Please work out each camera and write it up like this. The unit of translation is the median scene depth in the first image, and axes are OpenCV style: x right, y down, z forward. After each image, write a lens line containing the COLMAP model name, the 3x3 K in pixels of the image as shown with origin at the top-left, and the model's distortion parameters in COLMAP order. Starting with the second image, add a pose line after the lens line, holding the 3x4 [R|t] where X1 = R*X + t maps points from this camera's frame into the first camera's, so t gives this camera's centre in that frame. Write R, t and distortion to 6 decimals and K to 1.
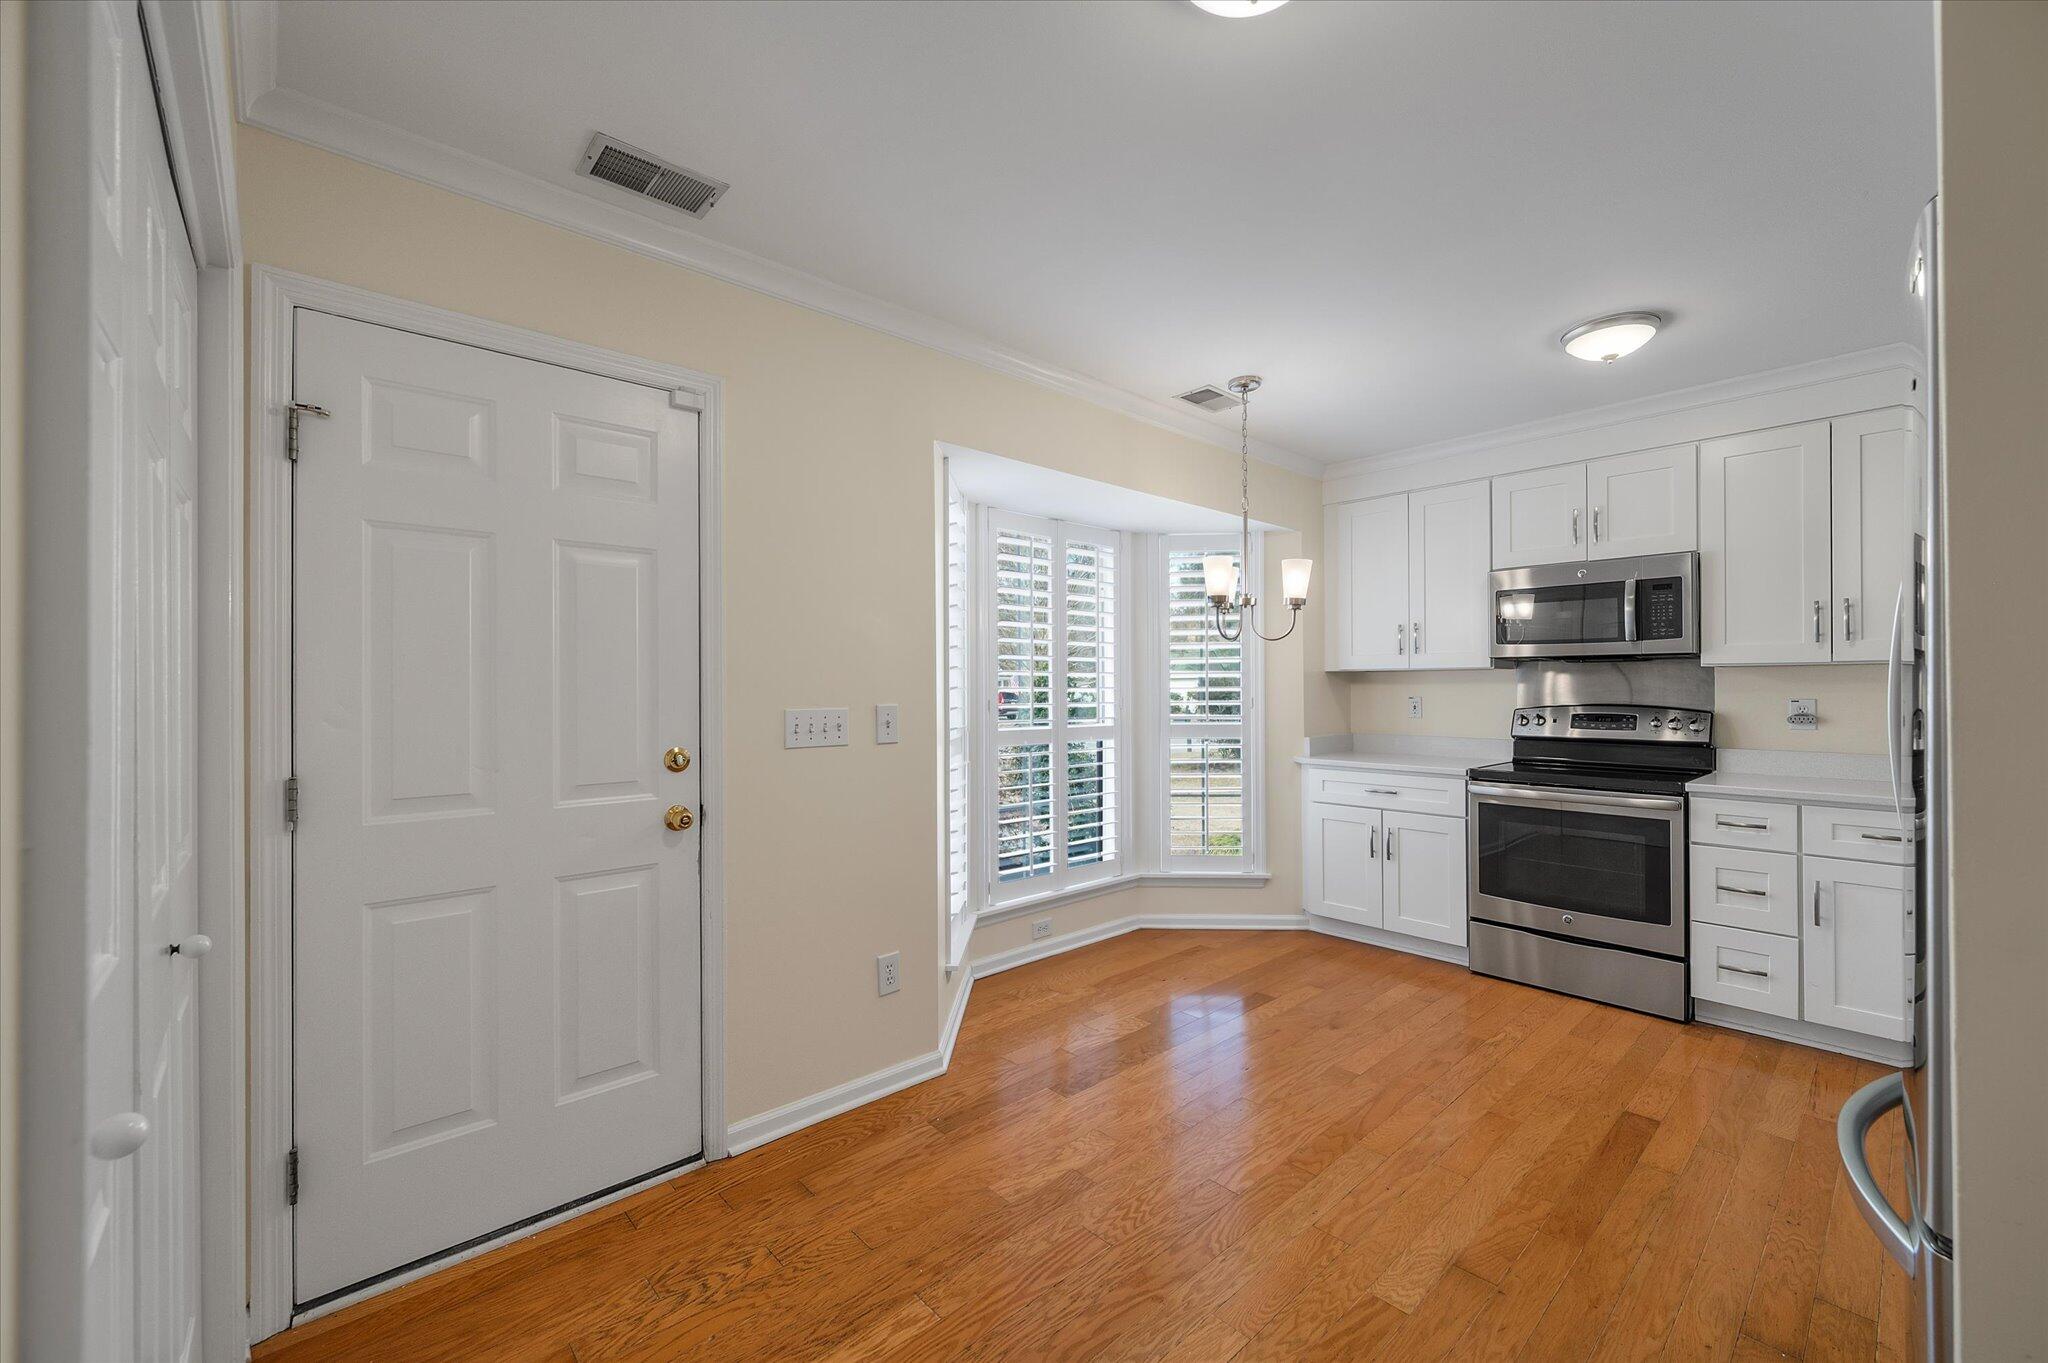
lens RADIAL K [[818.1, 0, 1035.0], [0, 818.1, 686.5], [0, 0, 1]] dist [-0.001583, -0.000476]
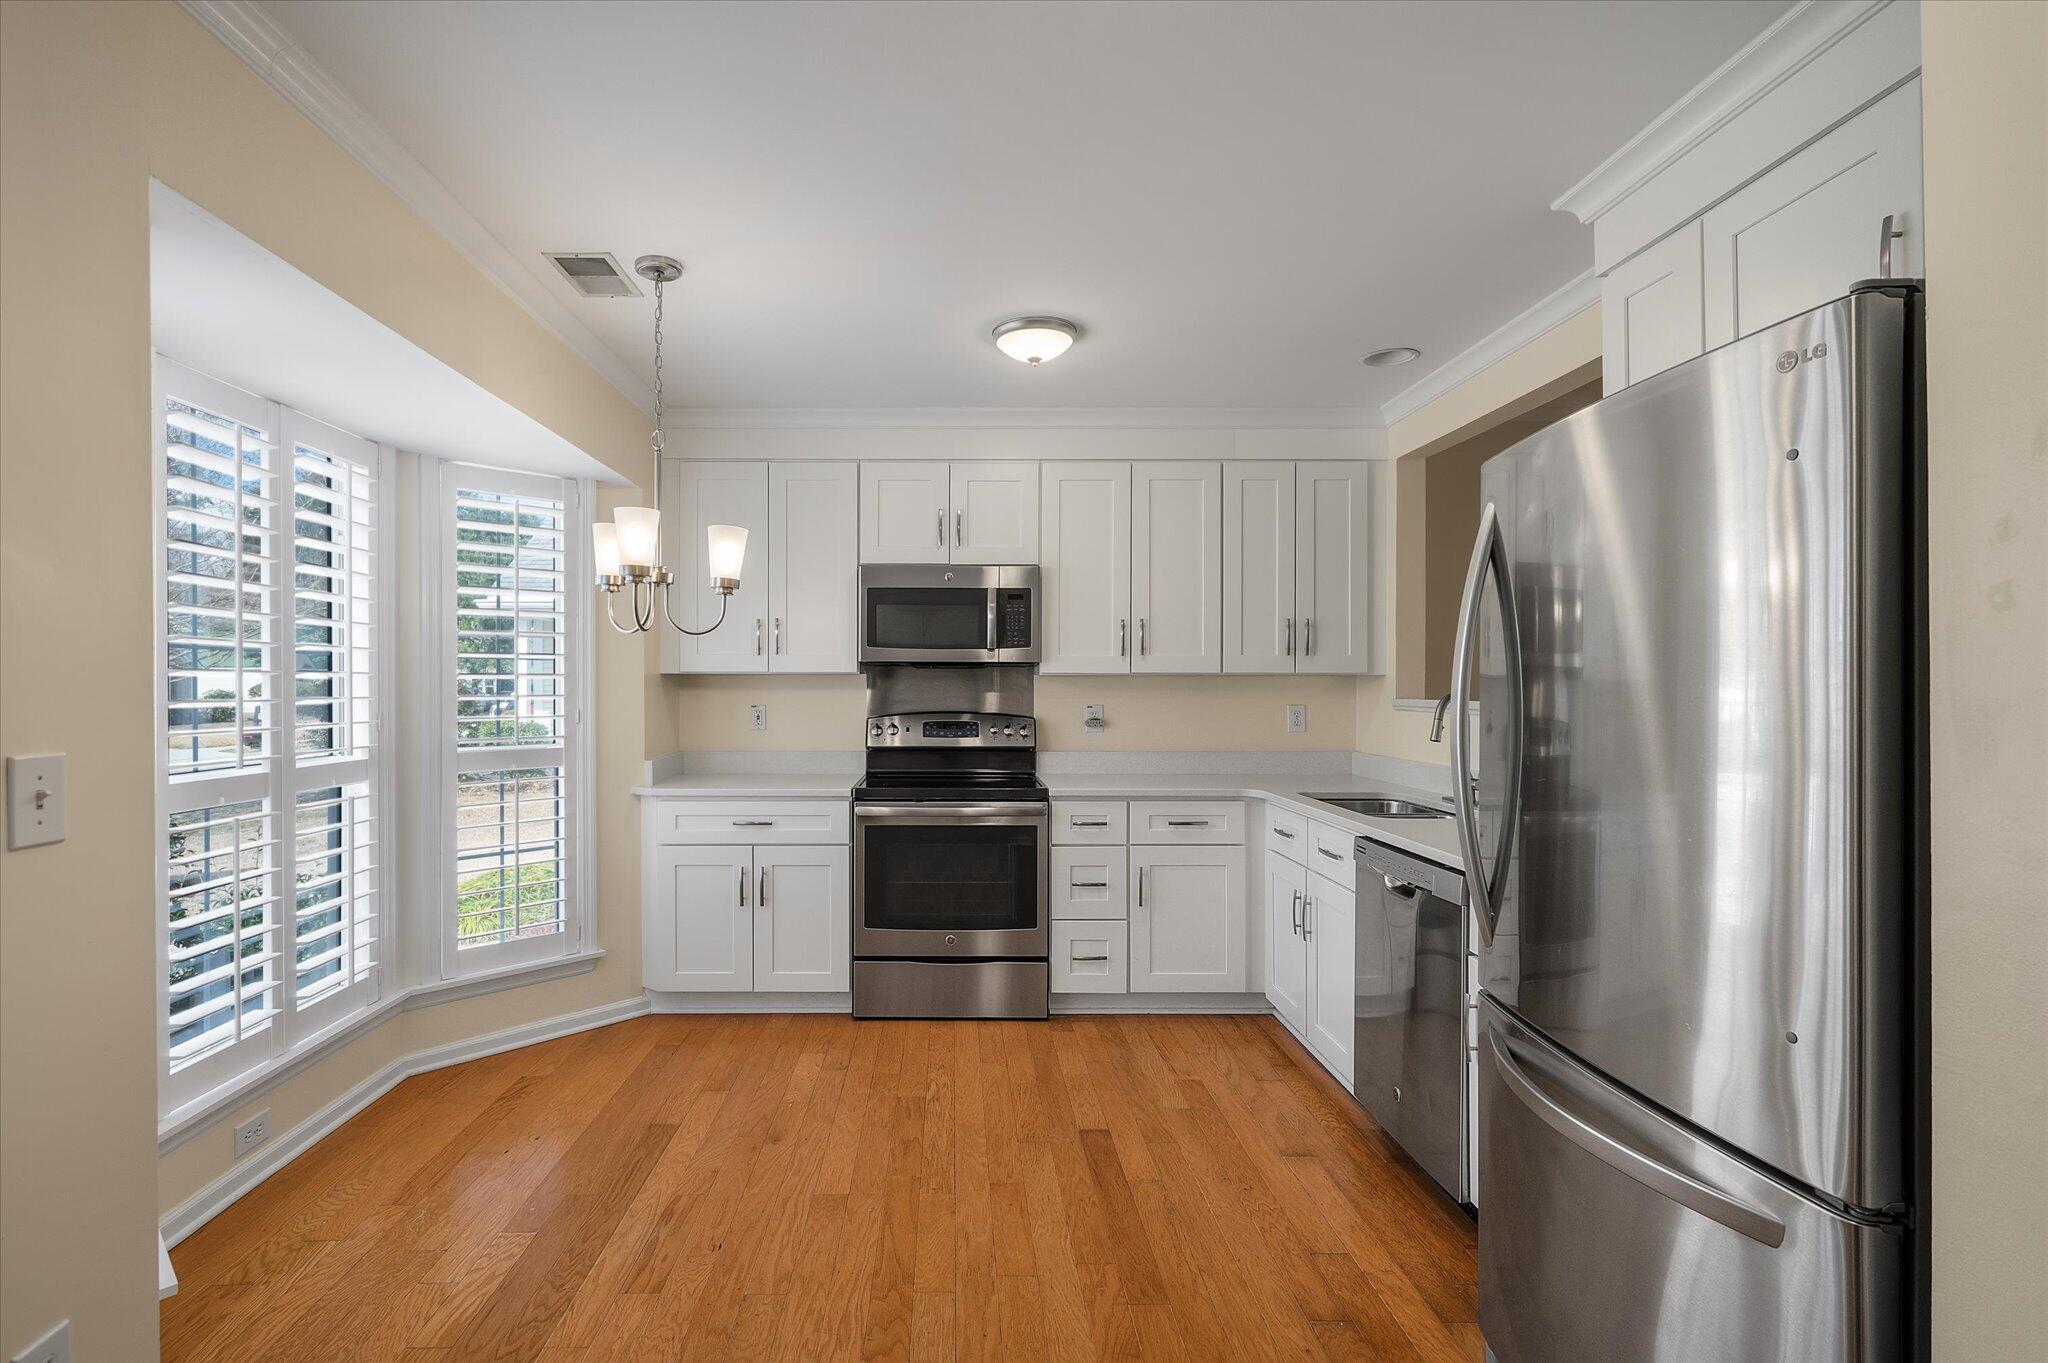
lens RADIAL K [[973.3, 0, 1024.1], [0, 973.3, 686.7], [0, 0, 1]] dist [0.000196, -0.001589]
pose [[0.680100, 0.003934, 0.733109, -0.115764], [-0.002825, 0.999992, -0.002746, -0.006150], [-0.733114, -0.000203, 0.680106, 0.161023]]
